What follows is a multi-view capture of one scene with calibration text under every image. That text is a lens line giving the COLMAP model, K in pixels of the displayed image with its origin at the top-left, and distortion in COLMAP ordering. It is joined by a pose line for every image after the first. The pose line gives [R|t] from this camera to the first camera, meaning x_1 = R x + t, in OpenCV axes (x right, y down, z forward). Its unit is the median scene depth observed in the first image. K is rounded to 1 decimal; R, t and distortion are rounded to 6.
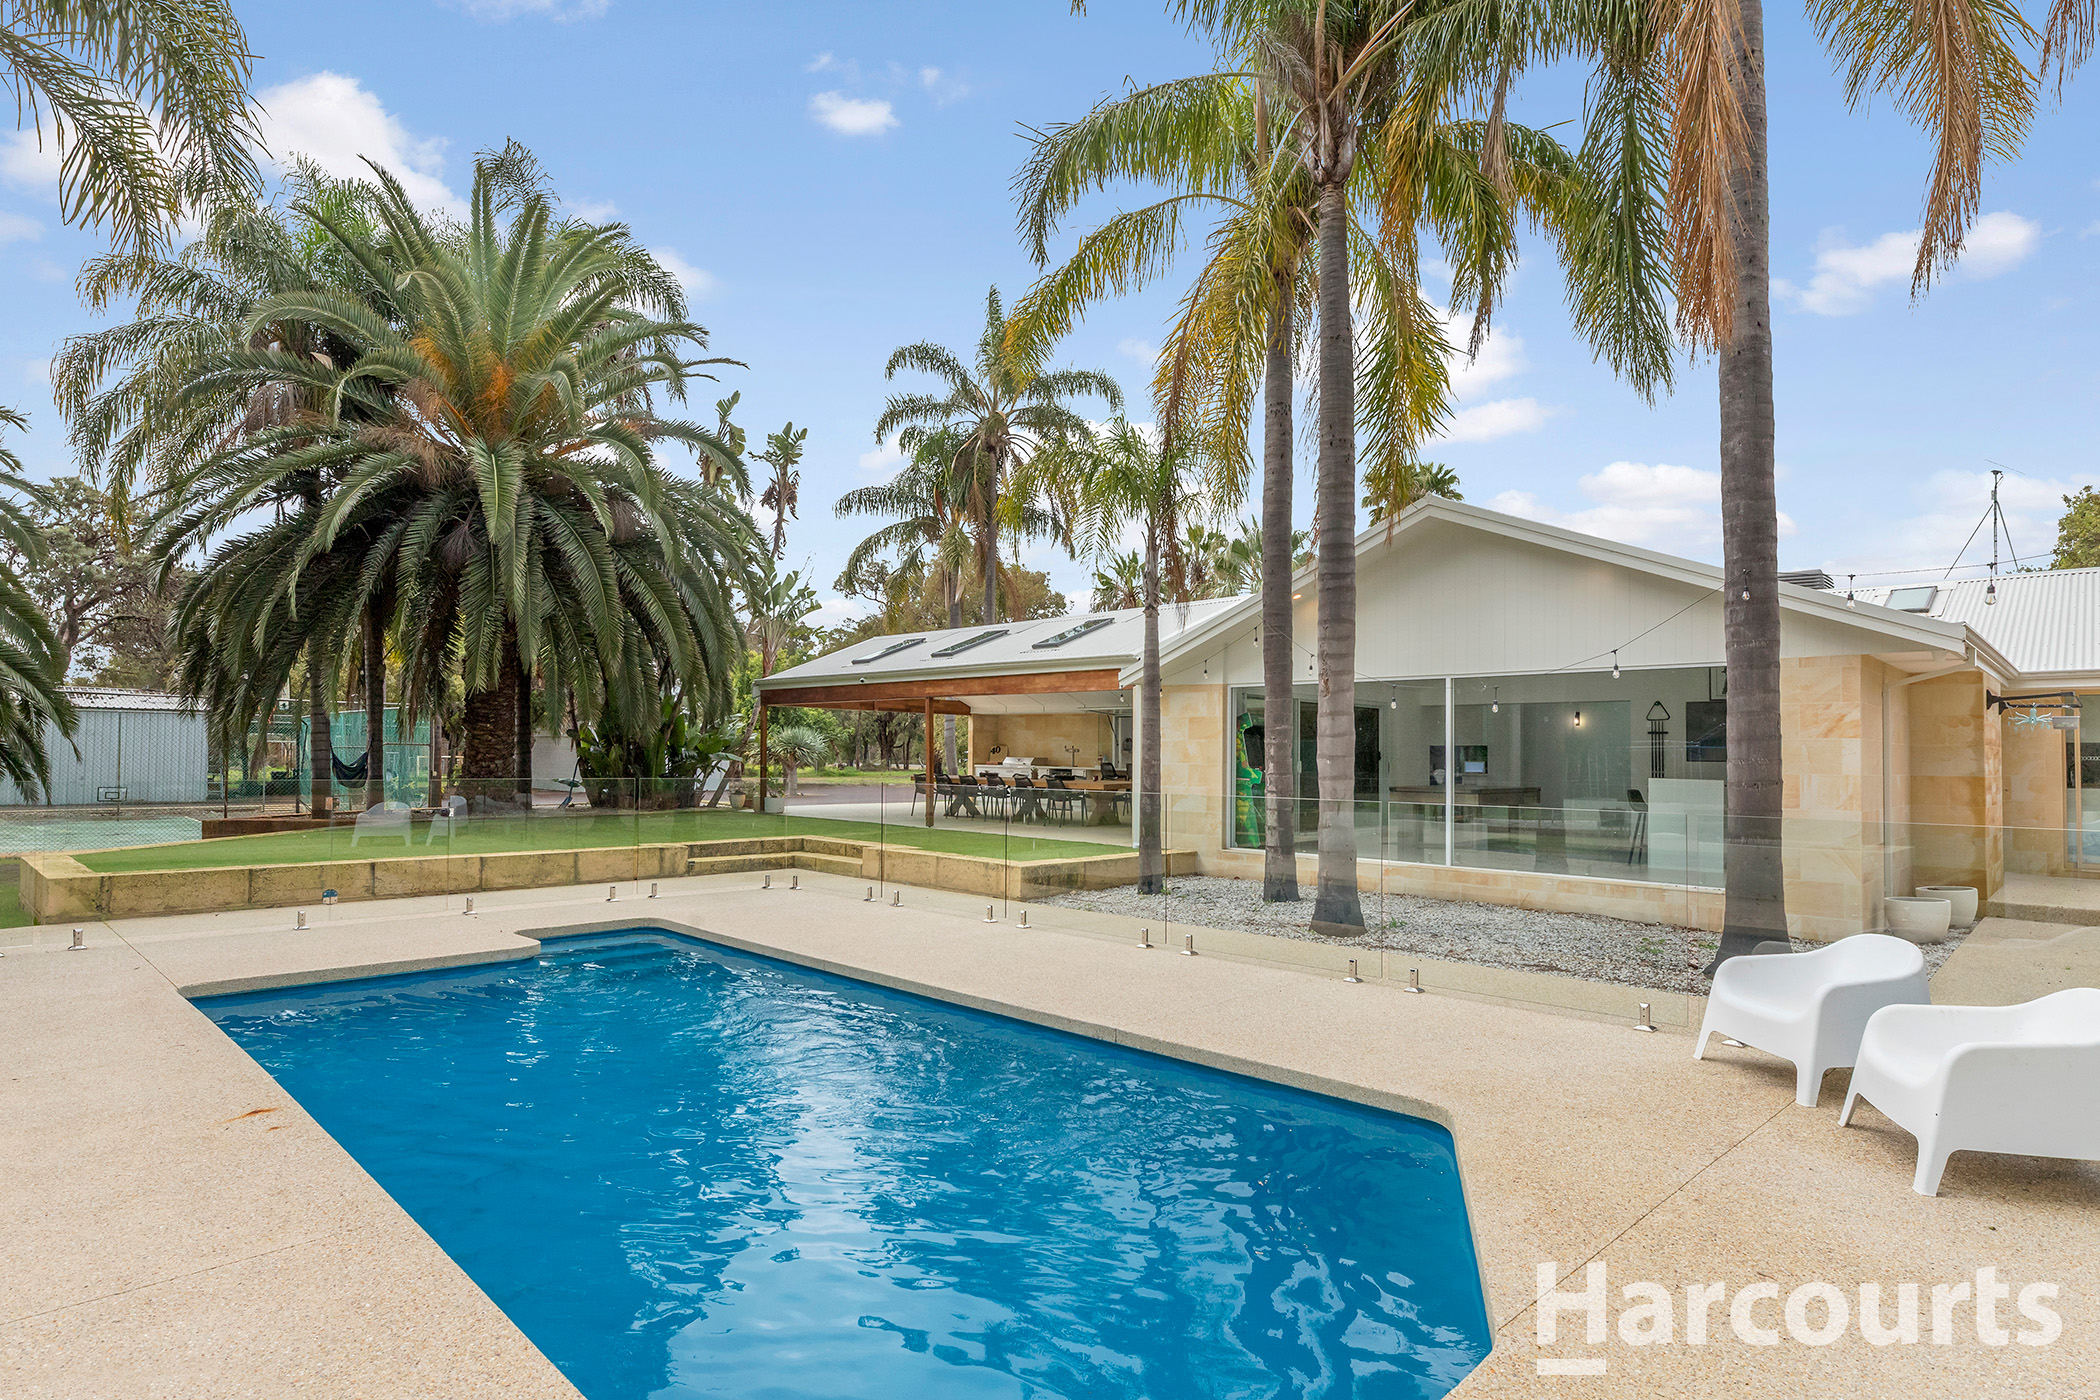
lens RADIAL K [[1056.4, 0, 1072.2], [0, 1056.4, 710.8], [0, 0, 1]] dist [-0.006962, -0.000768]
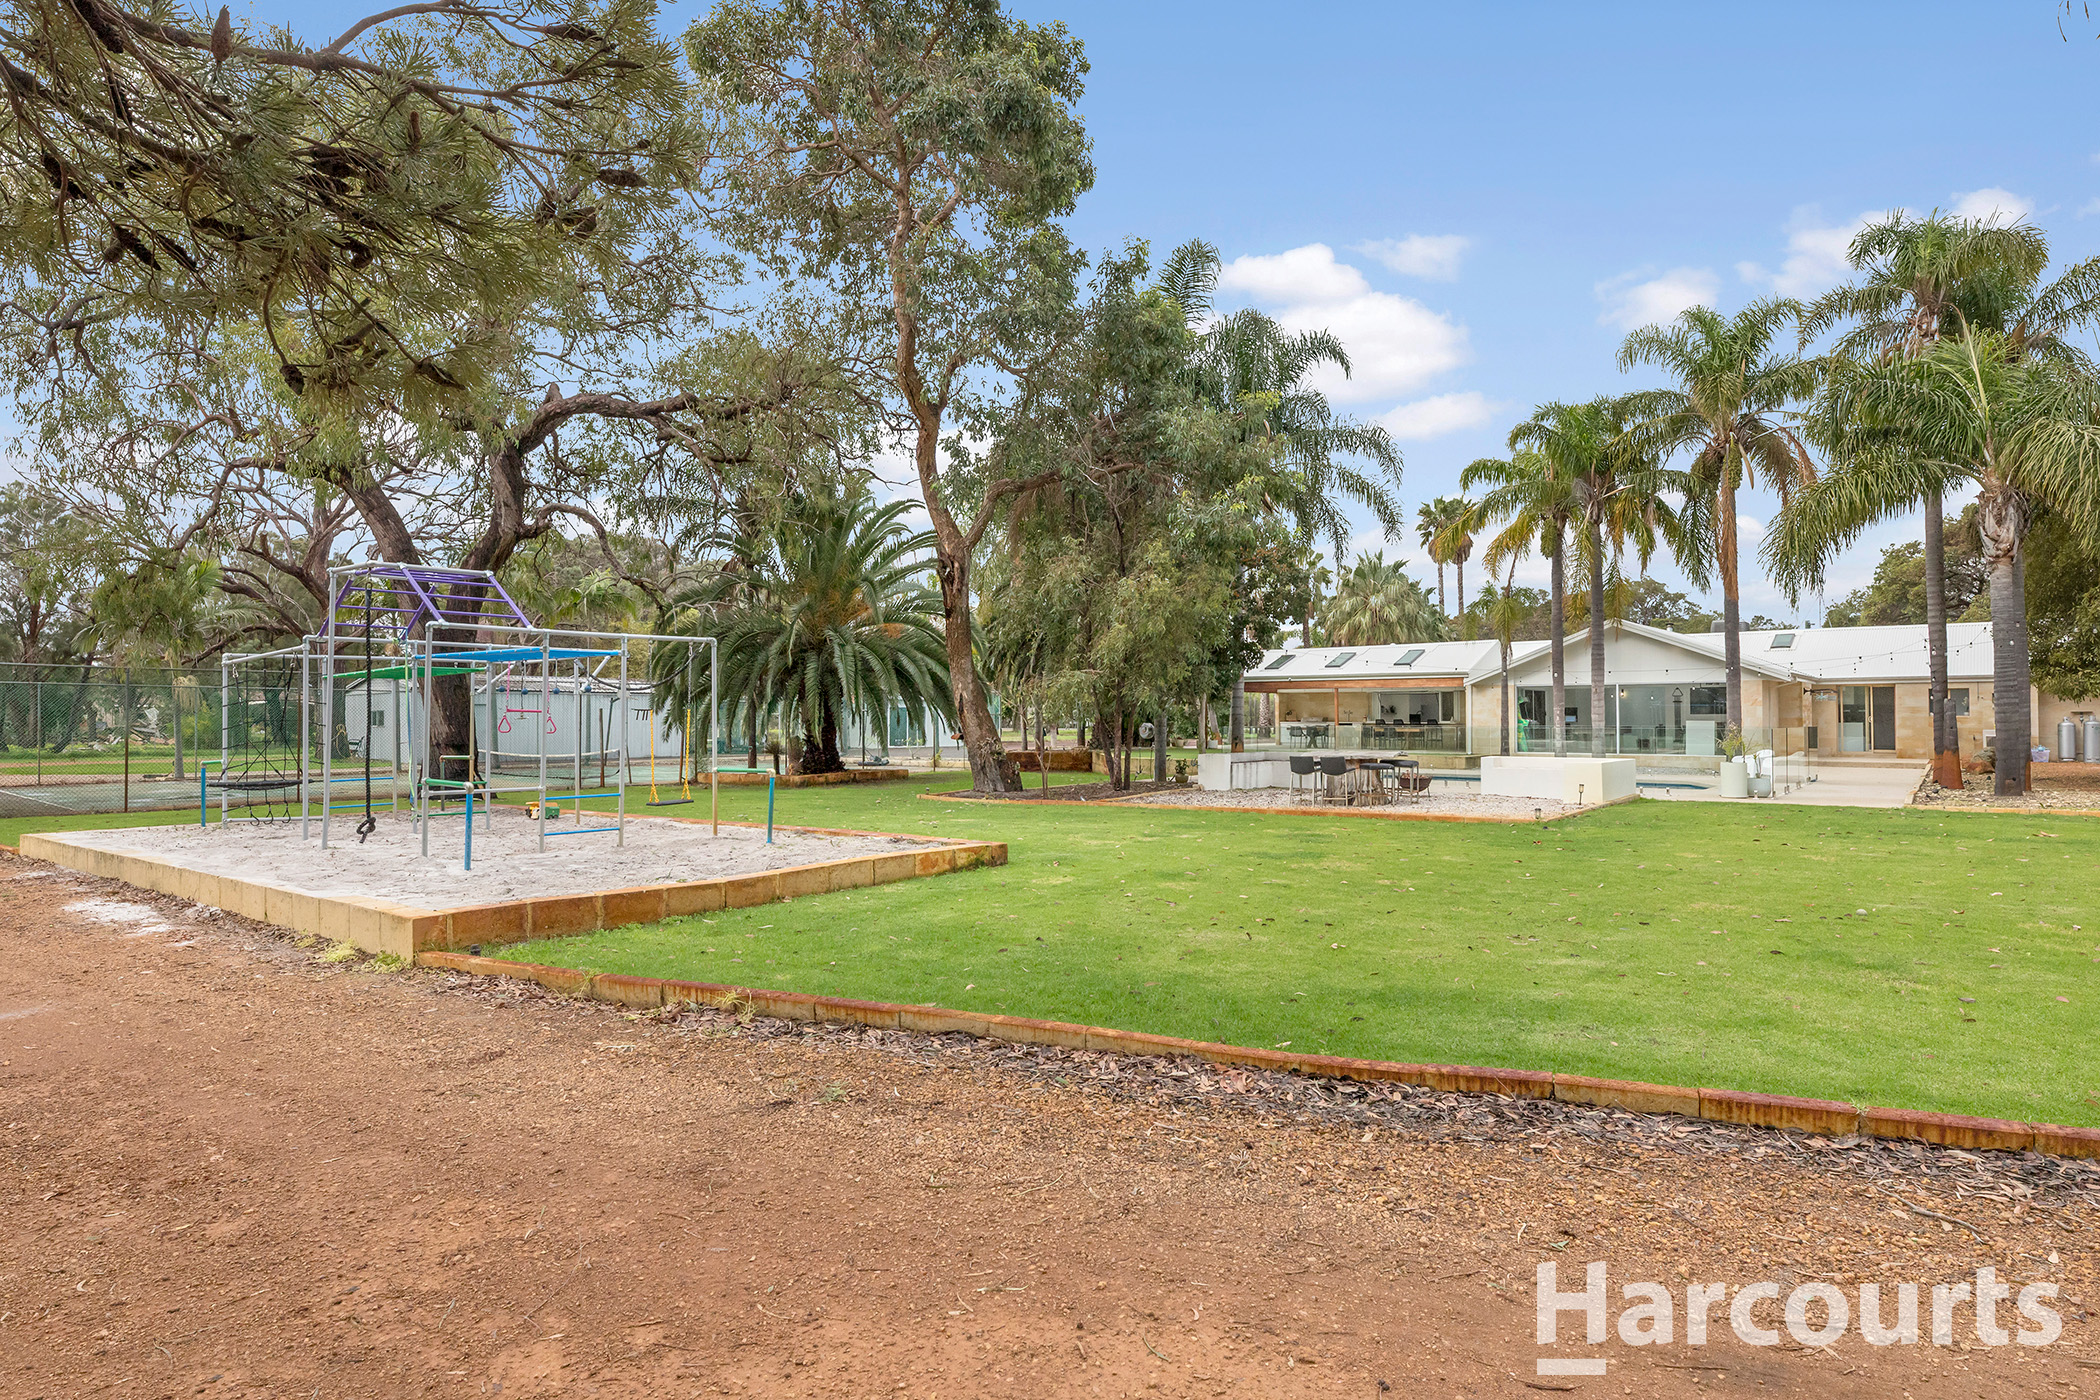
lens RADIAL K [[1135.6, 0, 1050.6], [0, 1135.6, 680.6], [0, 0, 1]] dist [-0.001951, 0.000148]
pose [[0.996435, -0.011730, 0.083548, -0.618546], [0.010771, 0.999871, 0.011921, -0.042084], [-0.083677, -0.010978, 0.996432, -0.821550]]
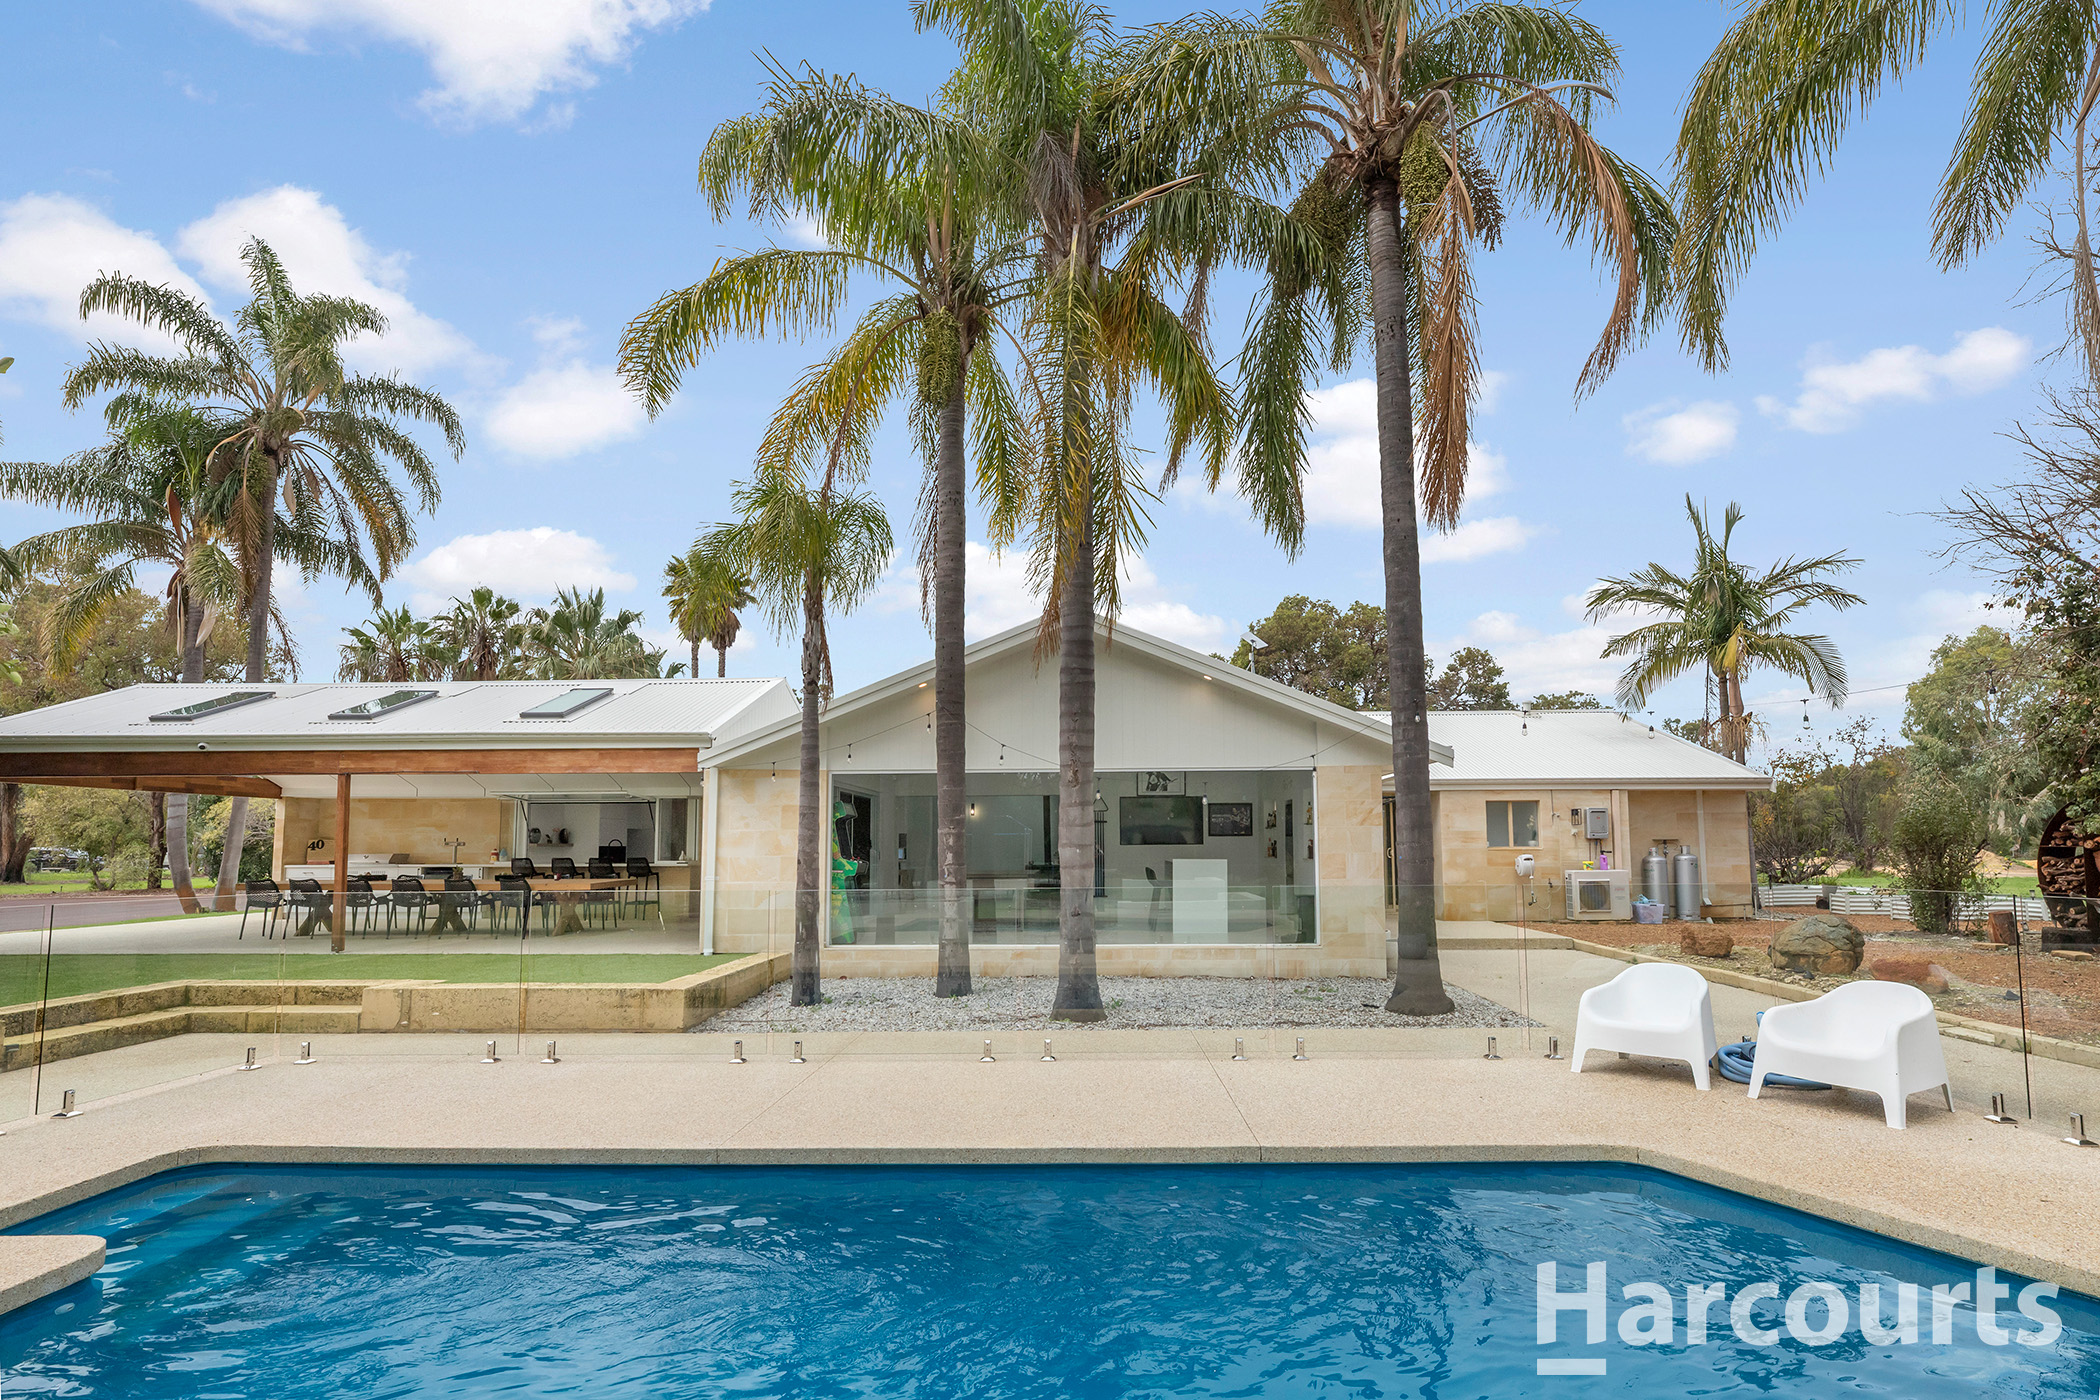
lens RADIAL K [[1005.7, 0, 1031.8], [0, 1005.7, 755.1], [0, 0, 1]] dist [0.001198, -0.000759]
pose [[0.748279, 0.042662, 0.662011, -0.171709], [-0.013166, 0.998688, -0.049477, 0.001569], [-0.663254, 0.028306, 0.747859, 0.113467]]
